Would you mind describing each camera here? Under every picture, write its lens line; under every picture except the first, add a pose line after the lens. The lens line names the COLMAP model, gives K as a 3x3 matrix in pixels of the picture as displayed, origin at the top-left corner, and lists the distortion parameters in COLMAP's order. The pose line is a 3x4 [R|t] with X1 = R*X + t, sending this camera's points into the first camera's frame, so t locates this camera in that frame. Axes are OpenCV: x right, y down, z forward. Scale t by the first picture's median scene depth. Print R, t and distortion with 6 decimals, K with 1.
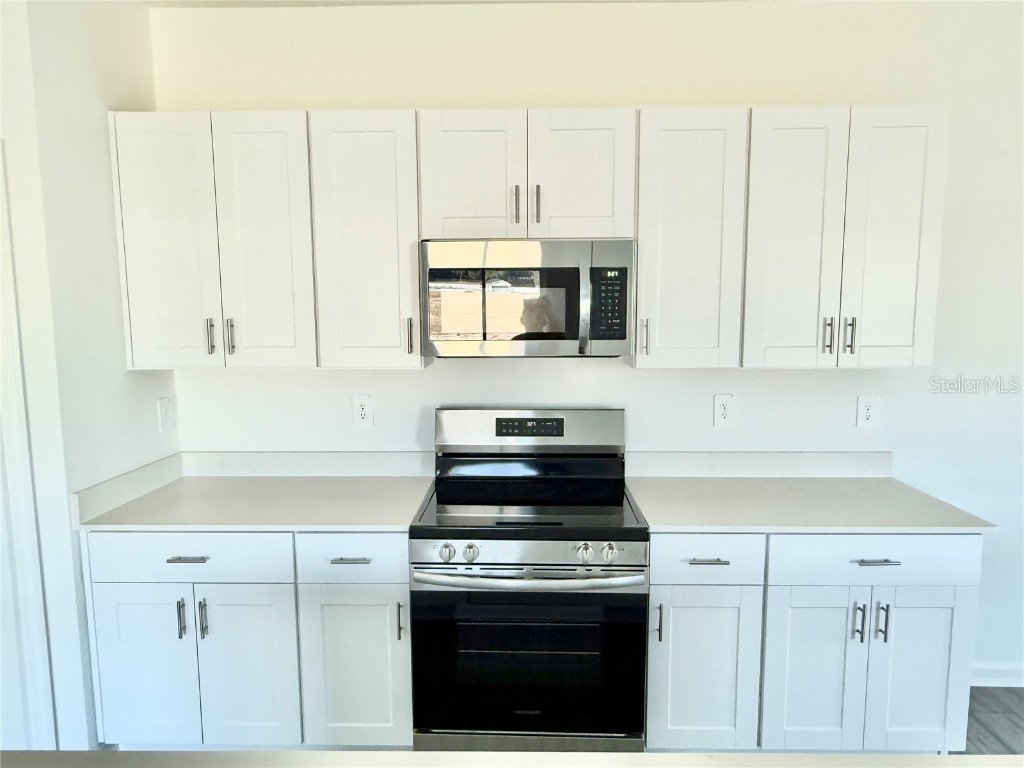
lens RADIAL K [[655.9, 0, 511.6], [0, 655.9, 386.0], [0, 0, 1]] dist [0.005261, 0.000083]
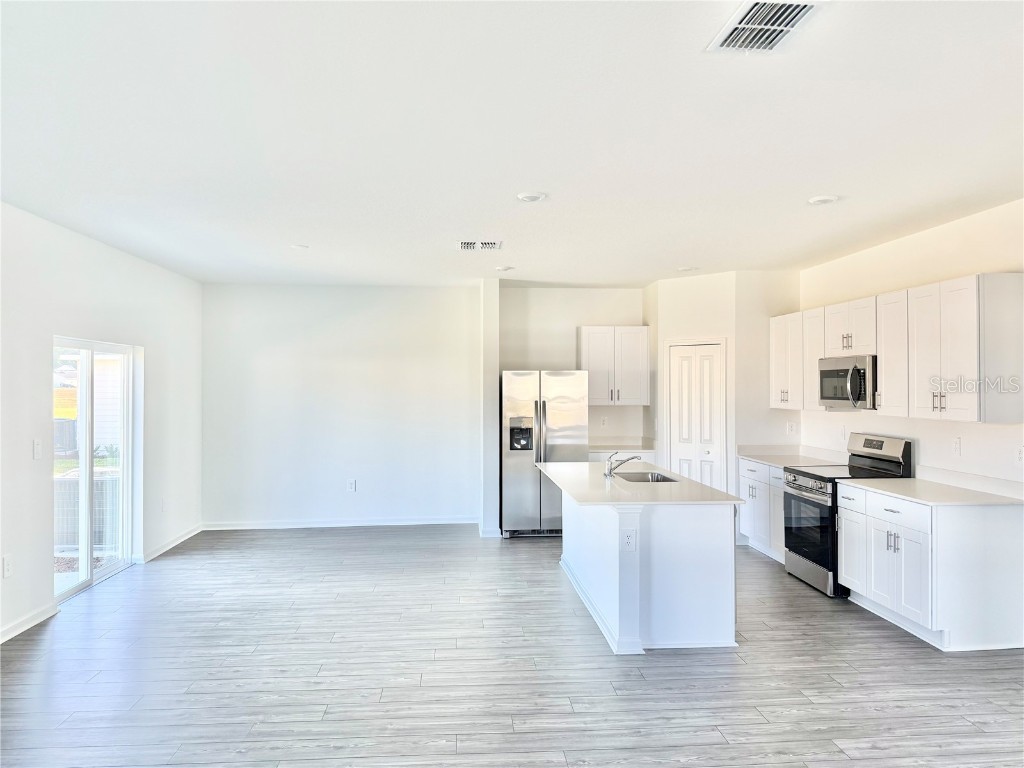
lens RADIAL K [[712.9, 0, 510.6], [0, 712.9, 384.5], [0, 0, 1]] dist [0.004792, 0.001001]
pose [[0.102735, -0.001110, -0.994708, 2.335287], [-0.108478, 0.994023, -0.012313, 0.030830], [0.988776, 0.109169, 0.102000, -0.396888]]
